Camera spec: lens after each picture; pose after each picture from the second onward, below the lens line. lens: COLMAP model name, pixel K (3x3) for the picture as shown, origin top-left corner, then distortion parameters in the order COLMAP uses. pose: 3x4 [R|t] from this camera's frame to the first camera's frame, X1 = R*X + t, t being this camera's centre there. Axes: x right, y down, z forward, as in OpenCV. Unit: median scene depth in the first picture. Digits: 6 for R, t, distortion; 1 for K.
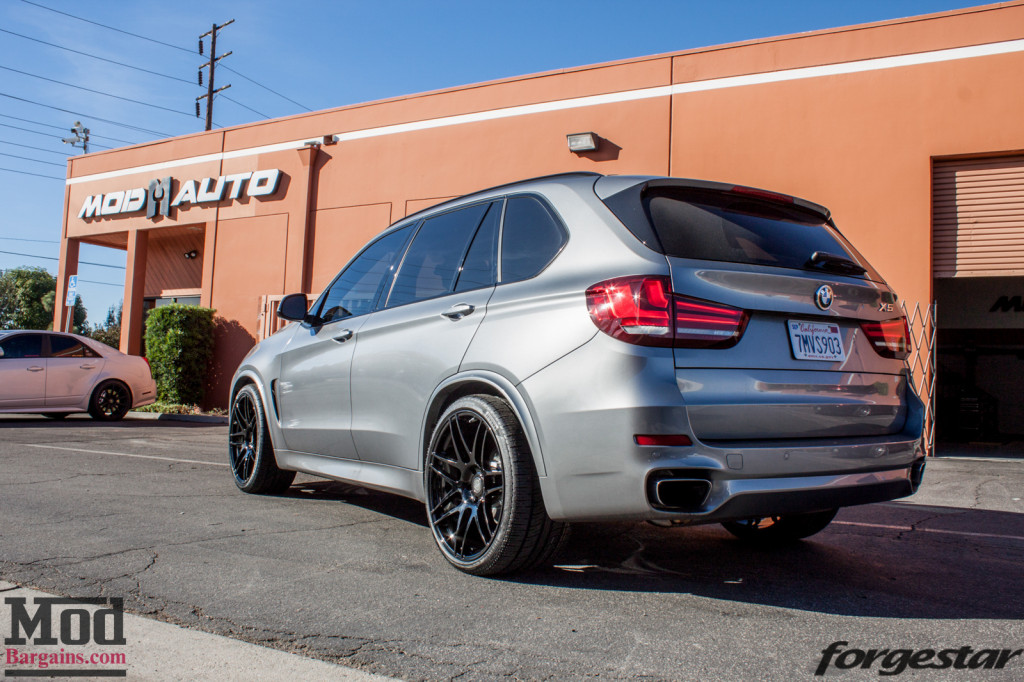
lens RADIAL K [[948.7, 0, 511.5], [0, 948.7, 344.2], [0, 0, 1]] dist [-0.073479, 0.000000]
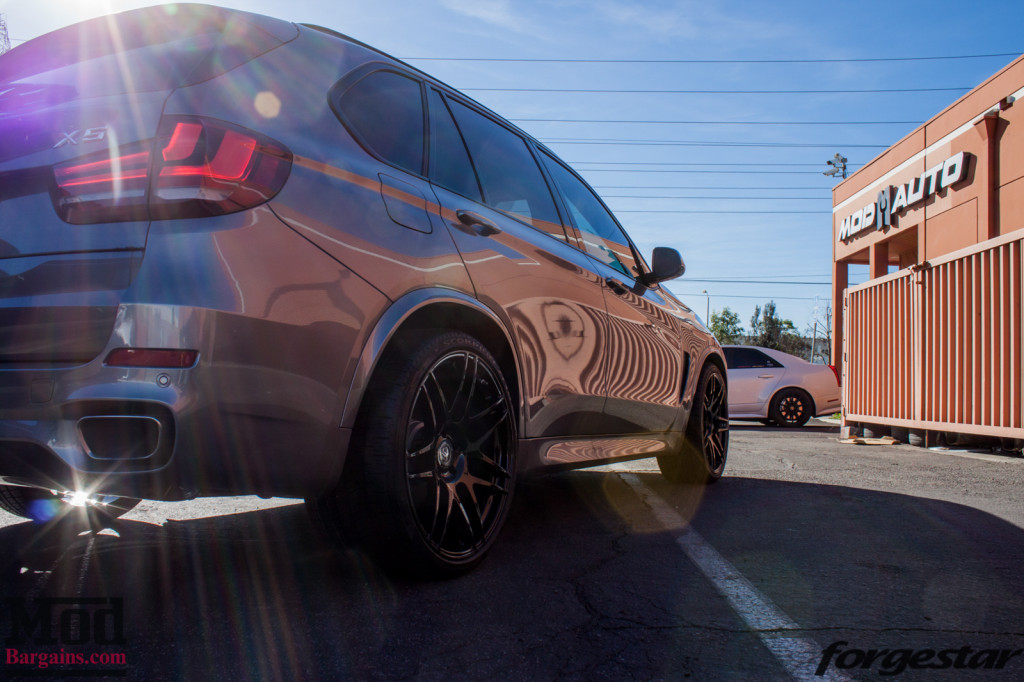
lens RADIAL K [[856.1, 0, 512.6], [0, 856.1, 332.8], [0, 0, 1]] dist [-0.018181, -0.012030]
pose [[0.493862, -0.081795, -0.865685, 0.217521], [0.043343, 0.996644, -0.069443, 0.024232], [0.868459, -0.003226, 0.495750, 0.205432]]
